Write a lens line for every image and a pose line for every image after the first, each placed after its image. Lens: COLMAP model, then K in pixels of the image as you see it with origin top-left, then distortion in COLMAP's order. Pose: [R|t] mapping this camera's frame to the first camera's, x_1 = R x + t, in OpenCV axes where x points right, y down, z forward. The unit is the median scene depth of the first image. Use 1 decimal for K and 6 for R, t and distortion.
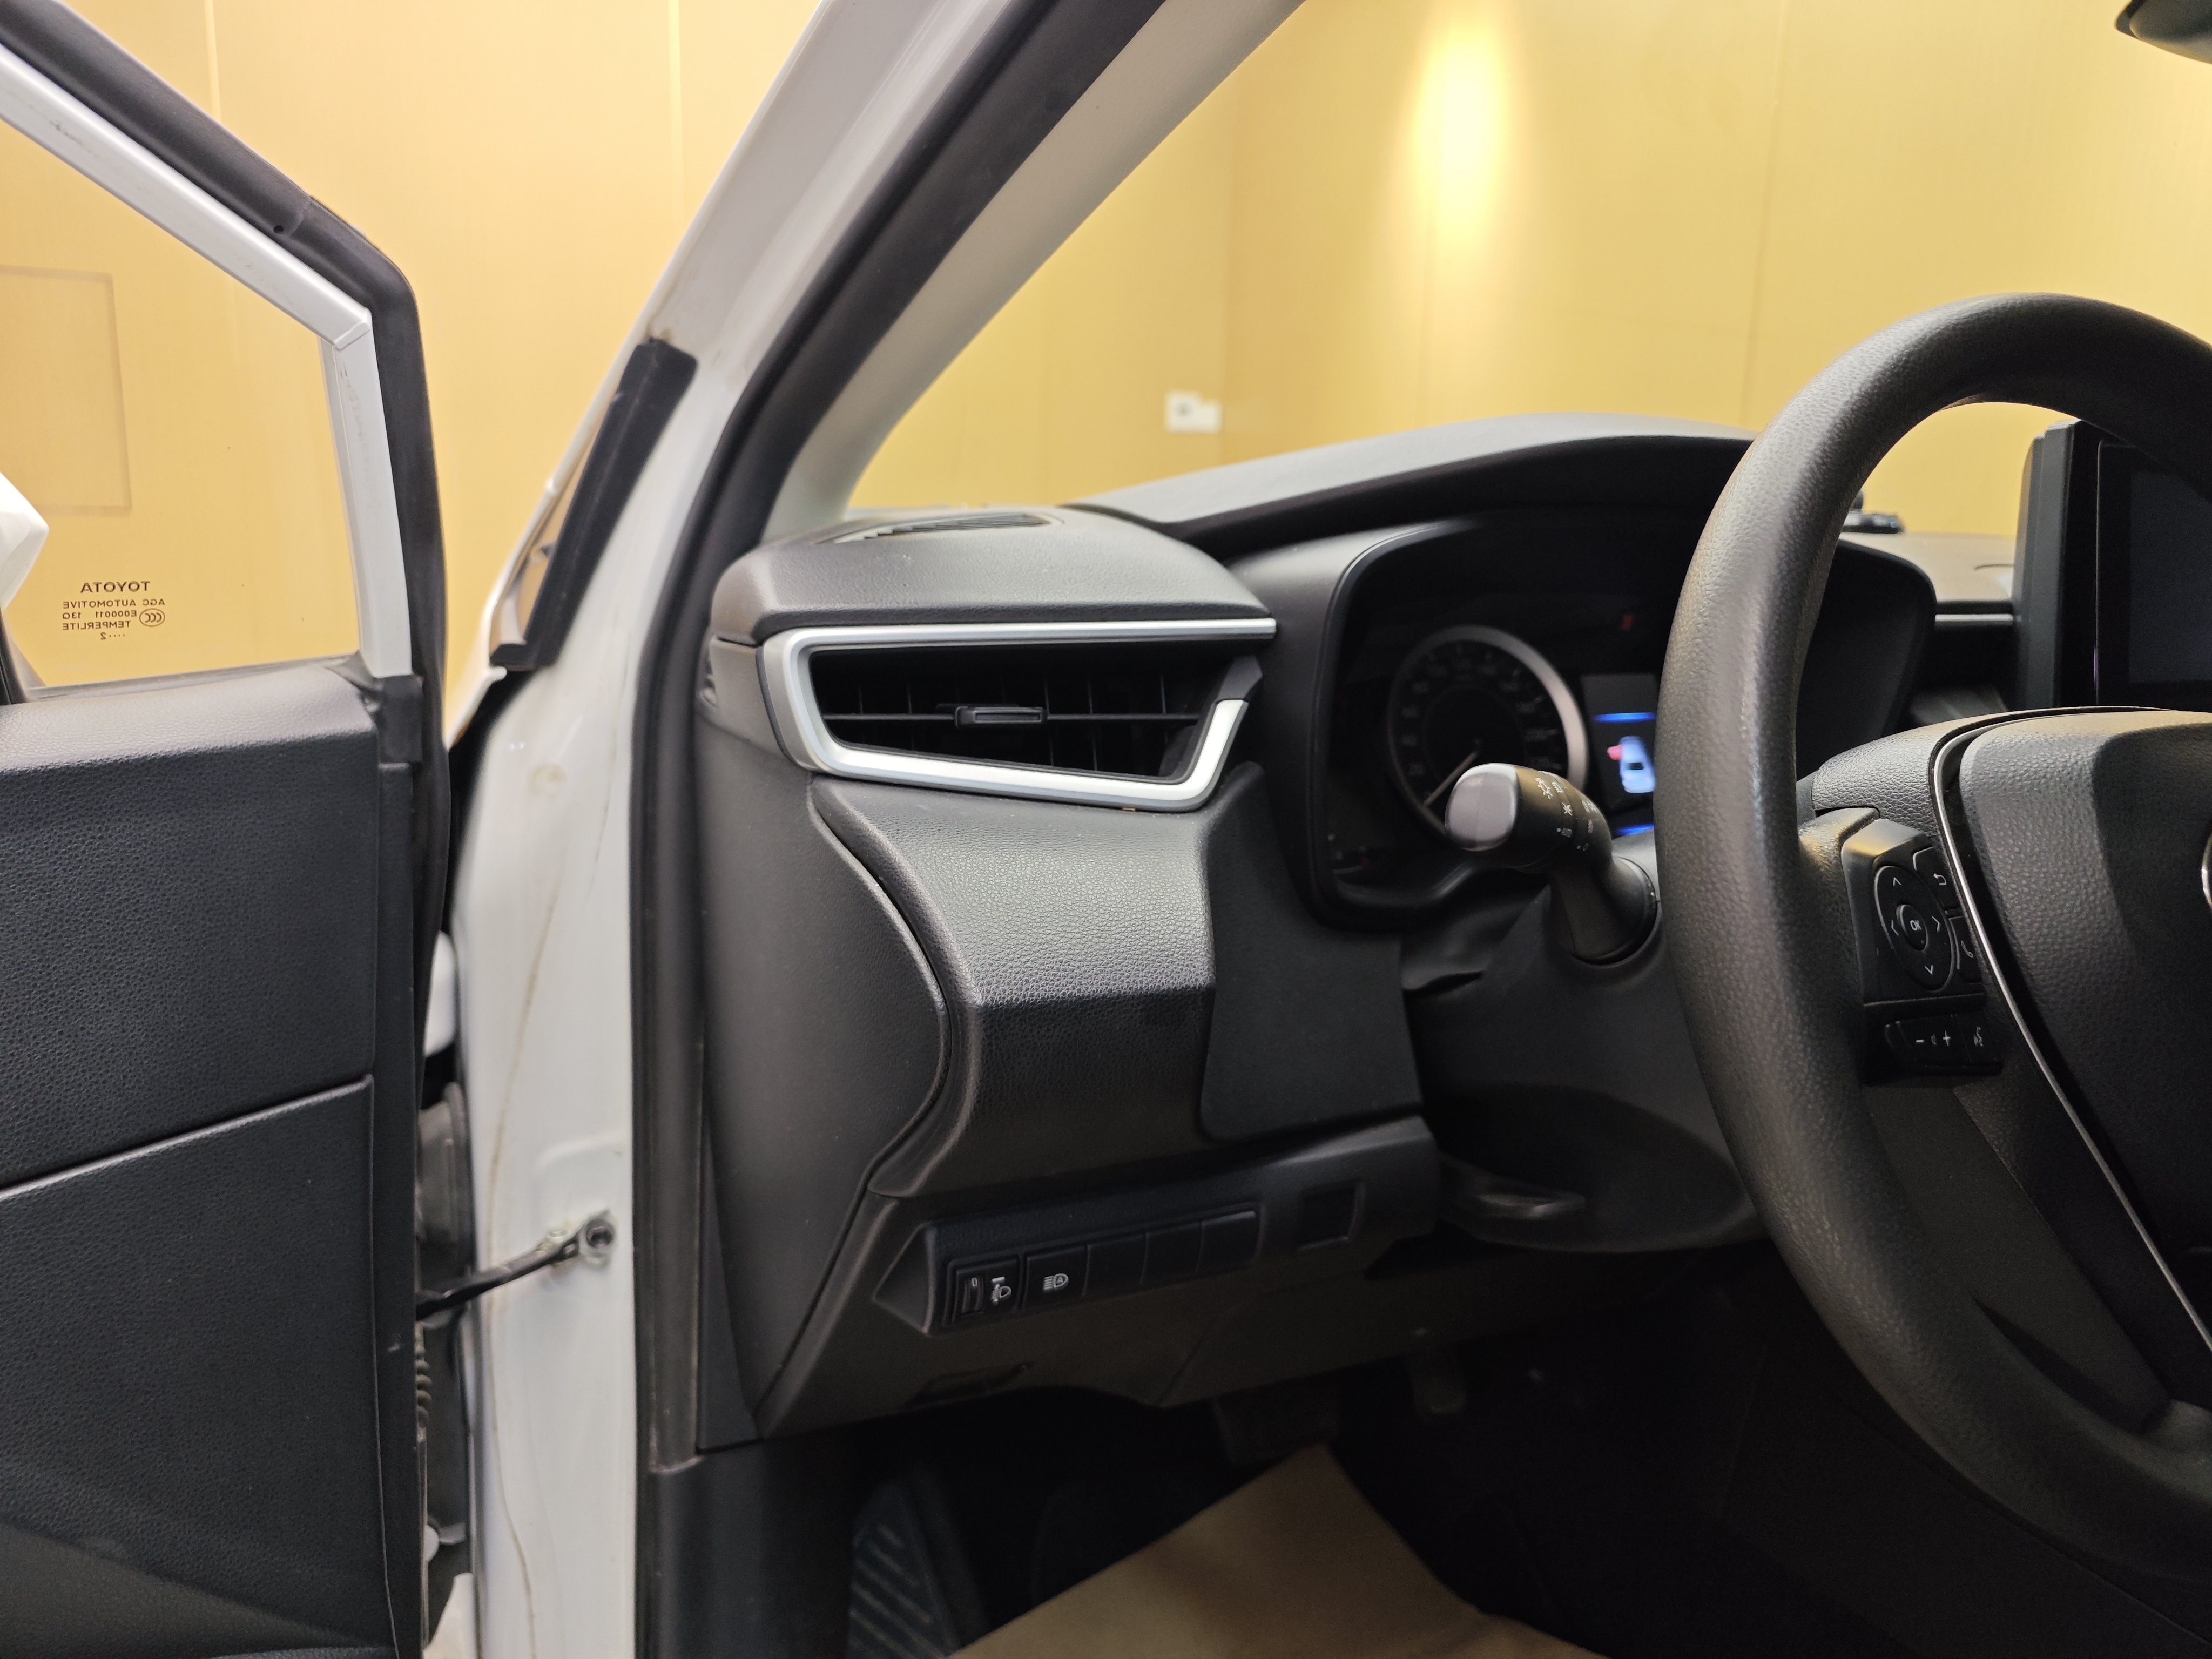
lens RADIAL K [[1510.4, 0, 1107.7], [0, 1510.4, 841.9], [0, 0, 1]] dist [0.032065, -0.021141]
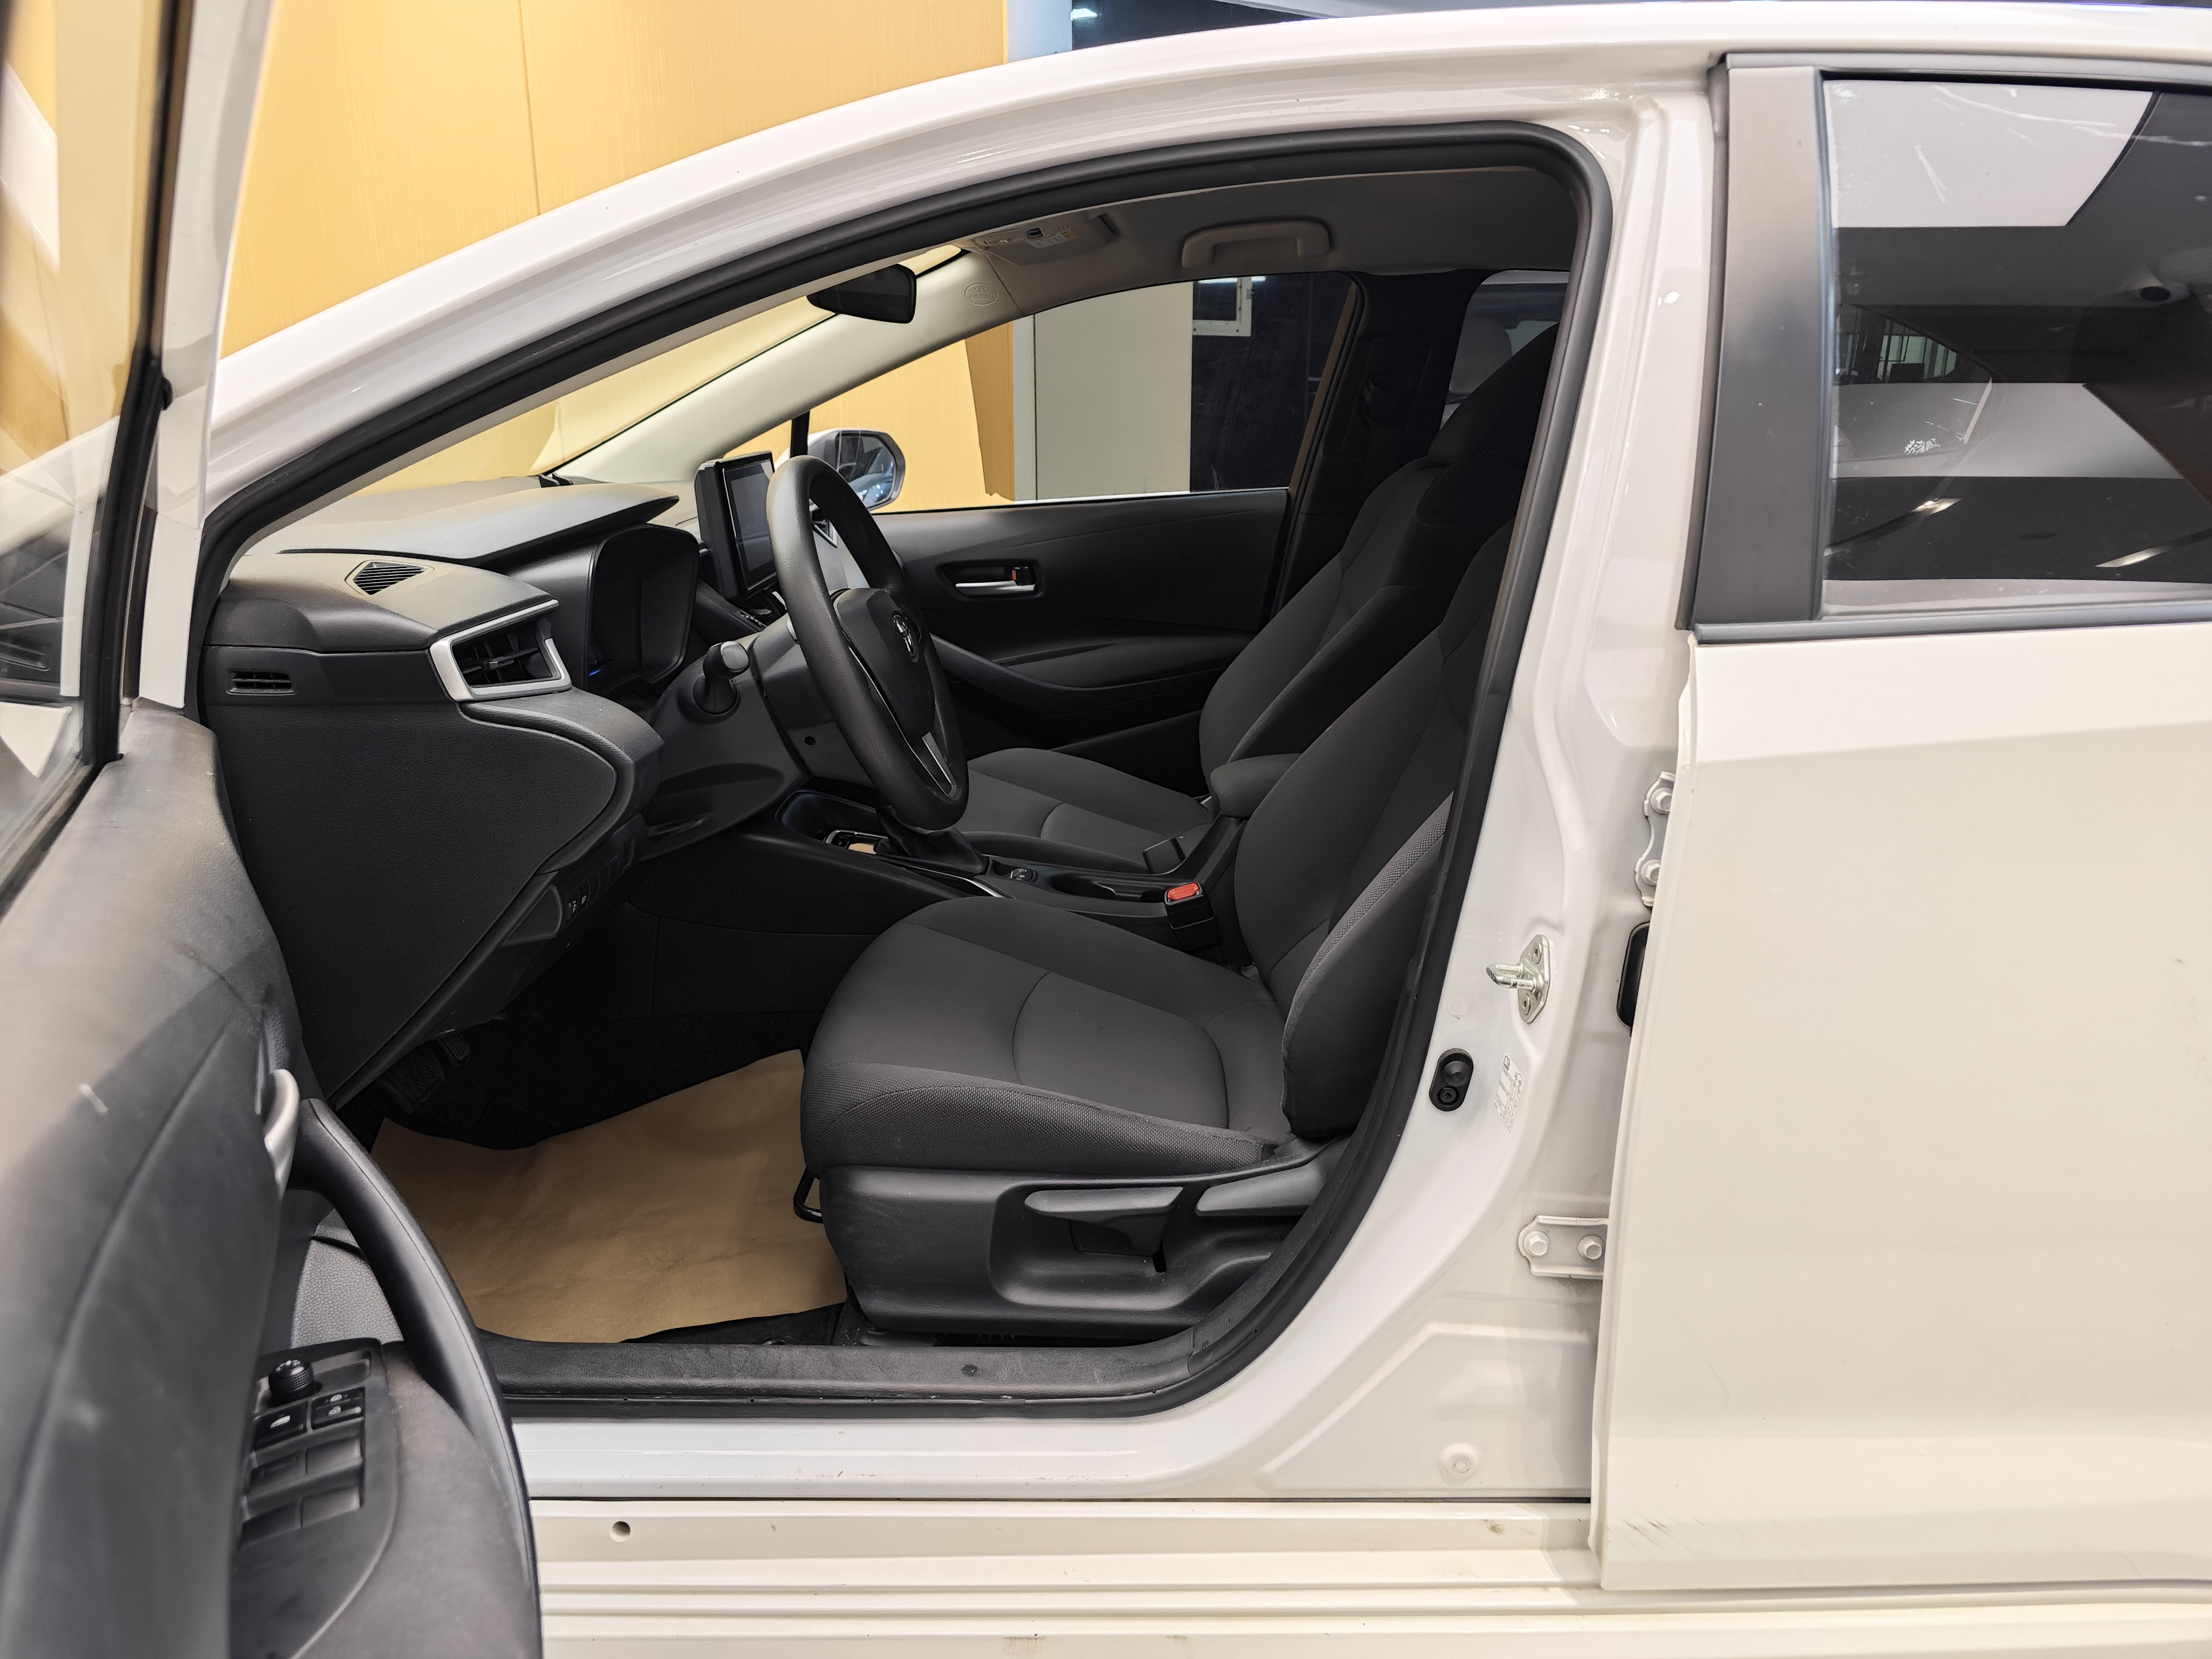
lens RADIAL K [[1510.4, 0, 1105.7], [0, 1510.4, 844.8], [0, 0, 1]] dist [0.032065, -0.021141]
pose [[0.426339, -0.280393, 0.860009, -1.577280], [0.192109, 0.957122, 0.216820, -0.131357], [-0.883928, 0.072776, 0.461925, -0.727066]]
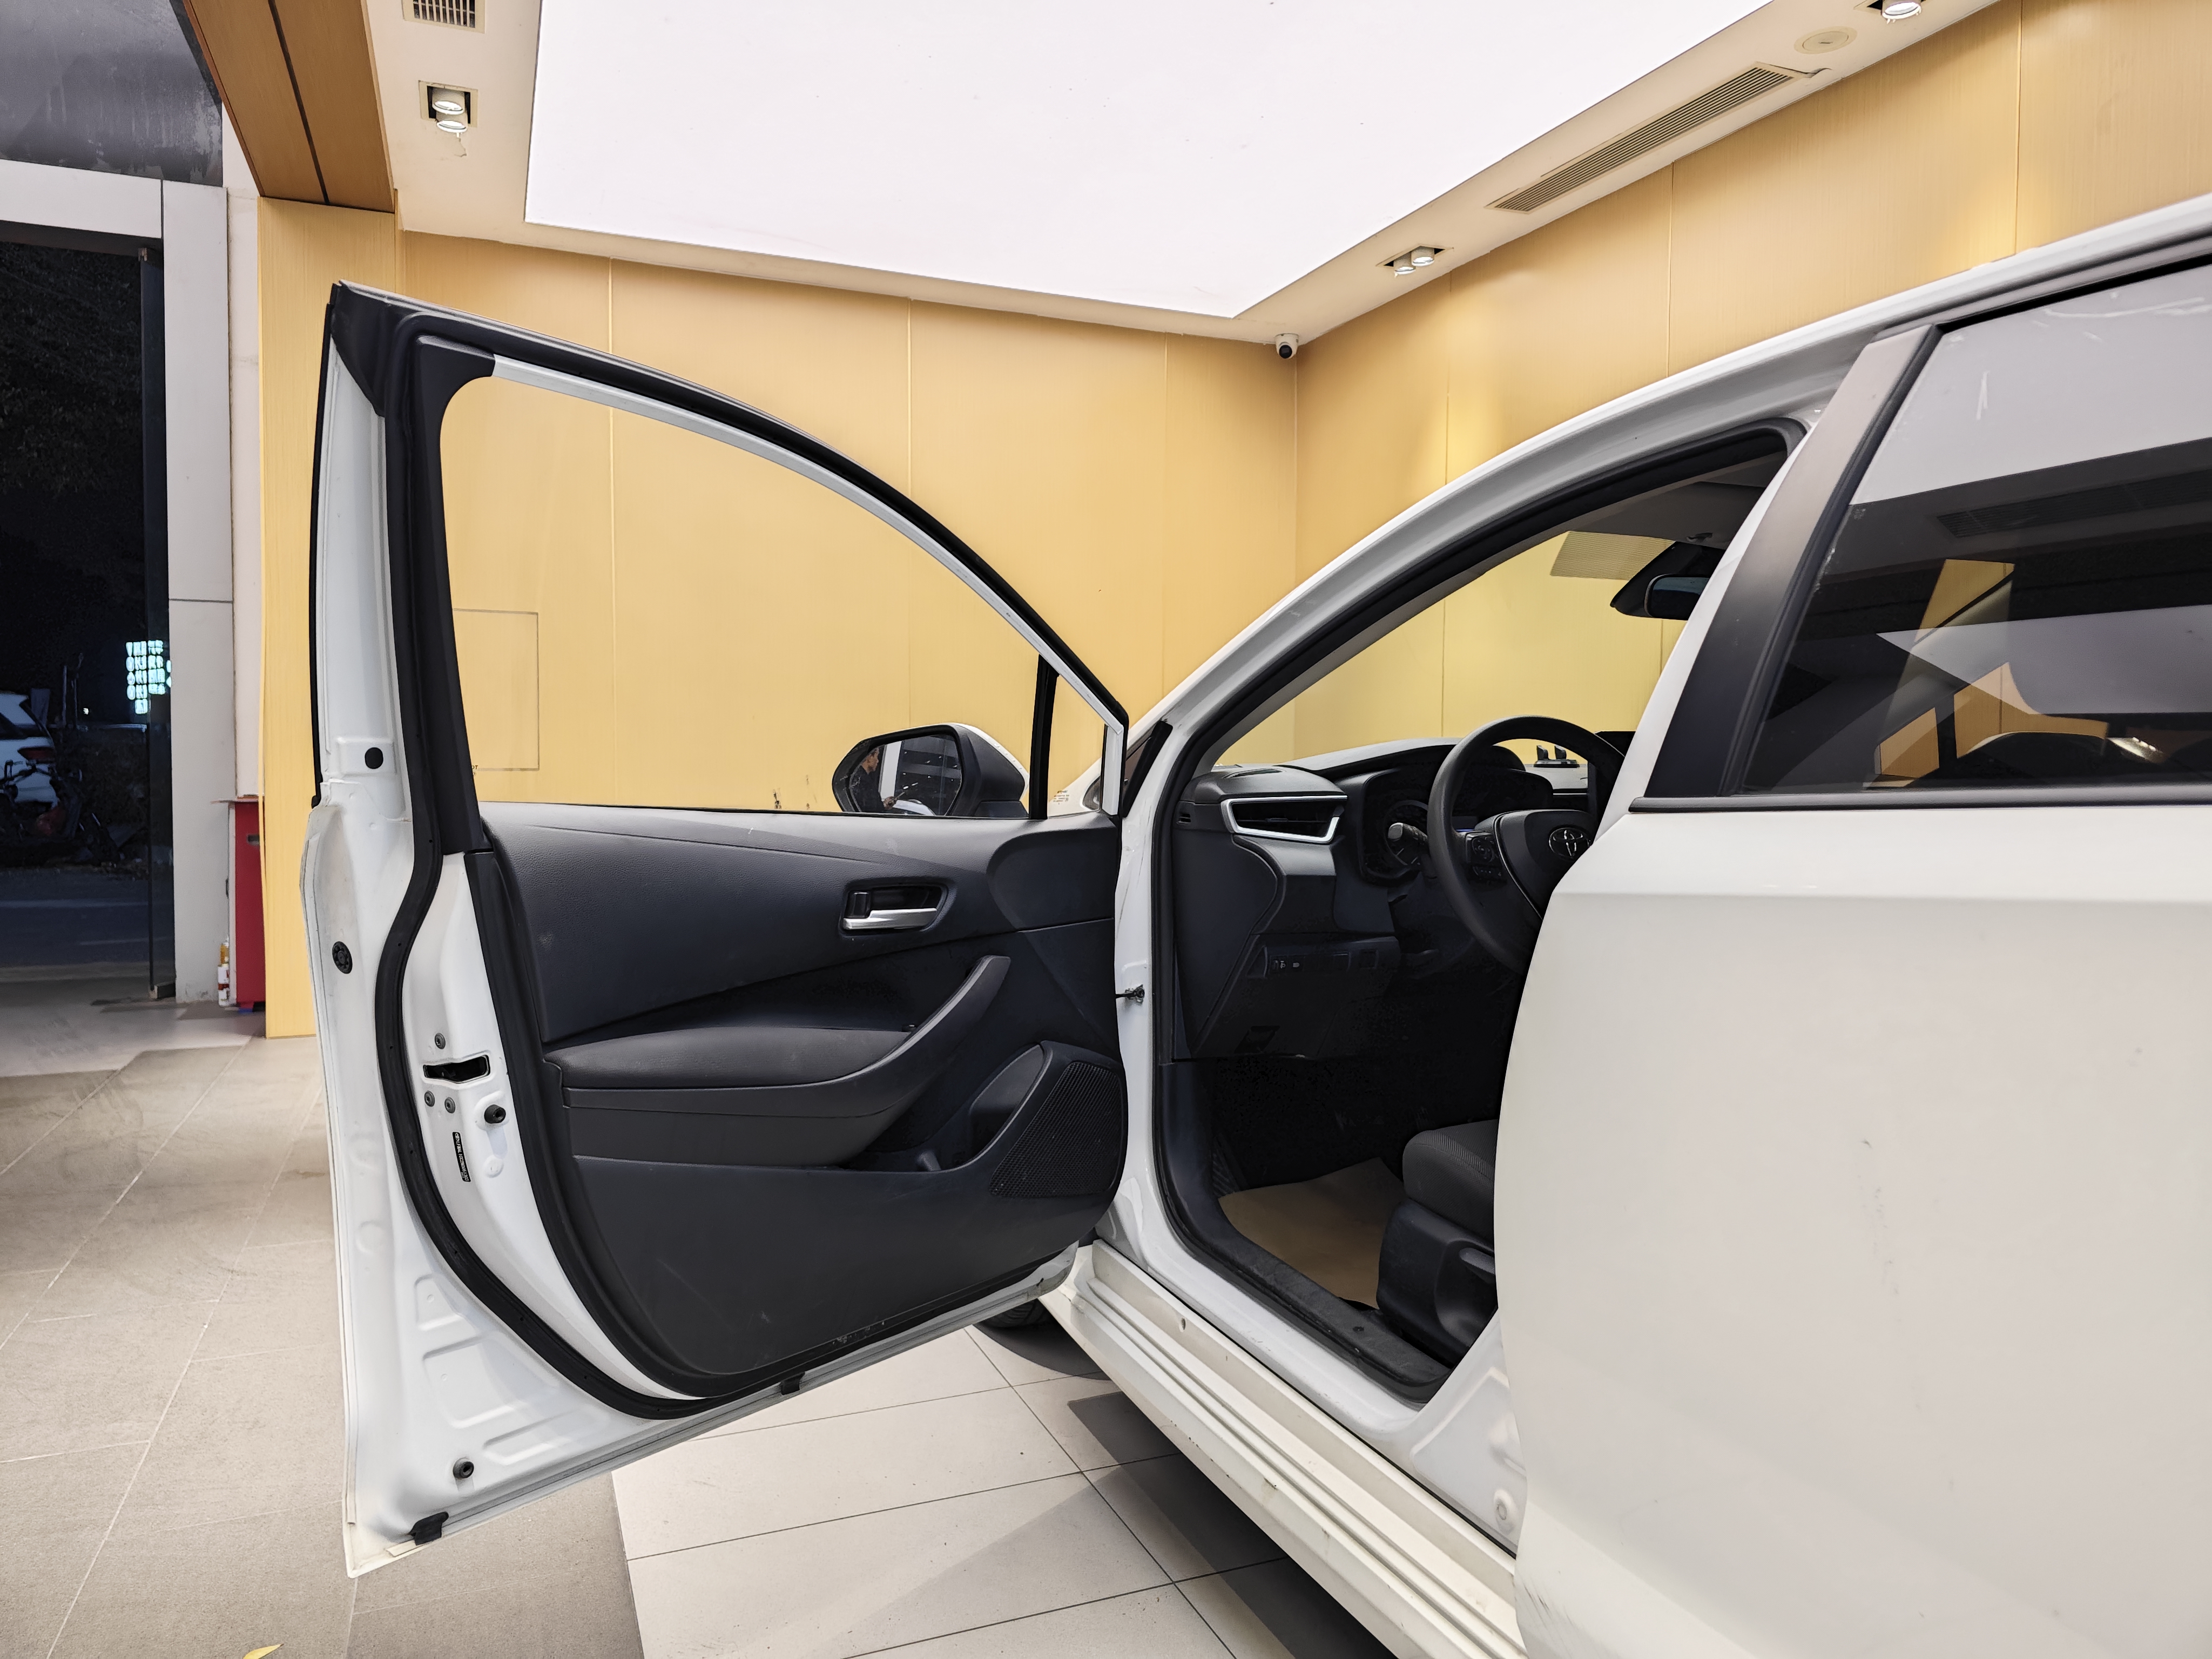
lens RADIAL K [[1510.4, 0, 1112.0], [0, 1510.4, 822.7], [0, 0, 1]] dist [0.032065, -0.021141]
pose [[0.999010, -0.020450, -0.039502, -0.326033], [0.013688, 0.986292, -0.164440, 0.531643], [0.042324, 0.163736, 0.985596, -2.722388]]
